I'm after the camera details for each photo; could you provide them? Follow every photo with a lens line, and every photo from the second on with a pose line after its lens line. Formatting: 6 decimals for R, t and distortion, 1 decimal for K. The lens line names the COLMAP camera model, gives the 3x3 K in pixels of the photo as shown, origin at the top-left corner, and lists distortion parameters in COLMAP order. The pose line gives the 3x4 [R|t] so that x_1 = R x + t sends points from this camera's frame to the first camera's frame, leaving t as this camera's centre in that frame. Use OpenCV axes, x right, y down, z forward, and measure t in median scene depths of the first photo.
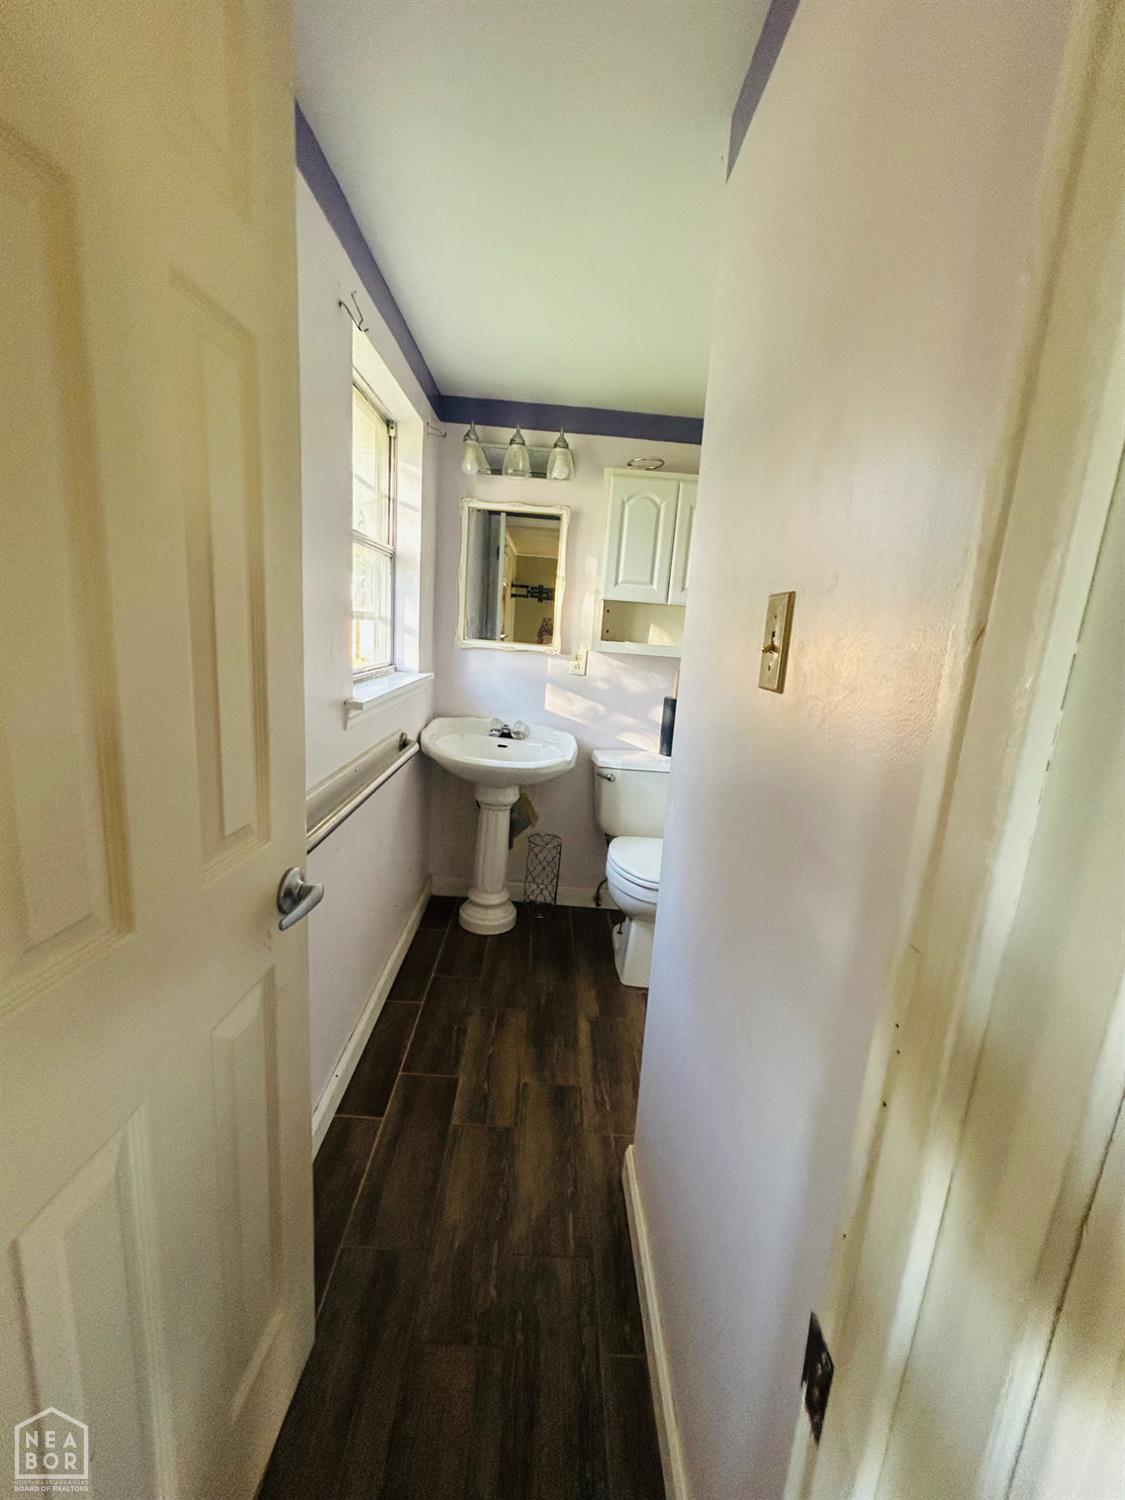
lens RADIAL K [[610.1, 0, 564.6], [0, 610.1, 748.2], [0, 0, 1]] dist [-0.001263, 0.000756]
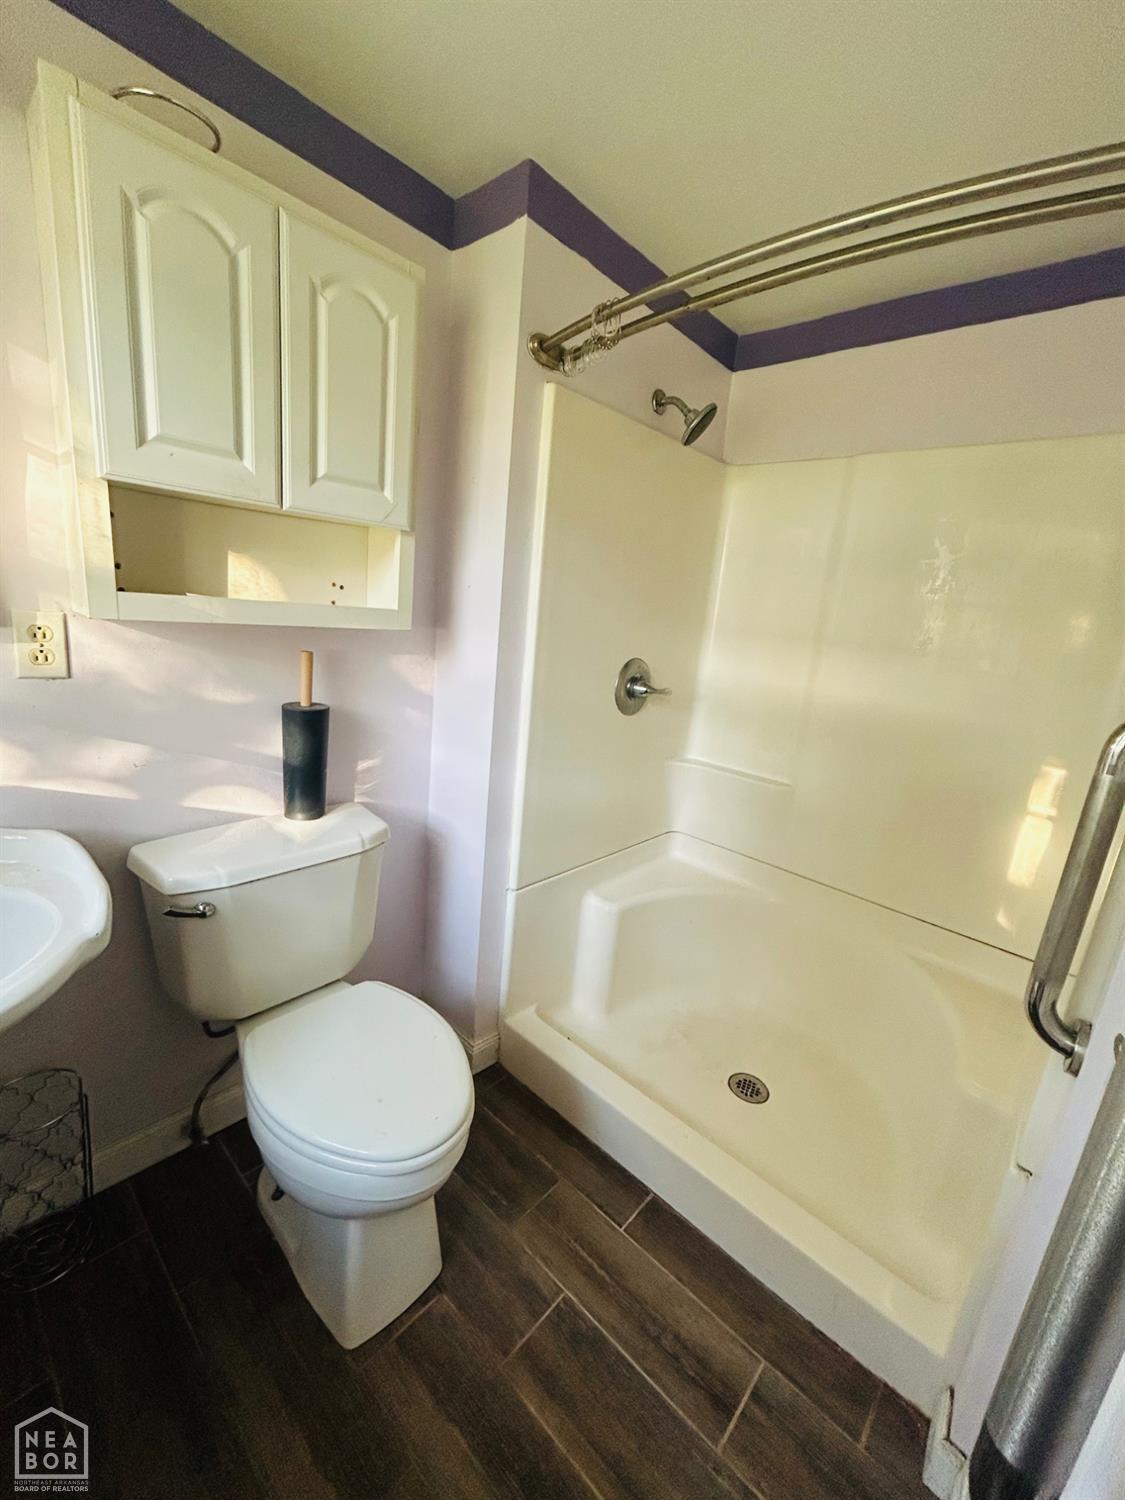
lens RADIAL K [[610.1, 0, 564.6], [0, 610.1, 748.2], [0, 0, 1]] dist [-0.001263, 0.000756]
pose [[0.689636, -0.176977, 0.702197, -0.032676], [0.097187, 0.983524, 0.152432, -0.107648], [-0.717605, -0.036878, 0.695474, 0.514317]]
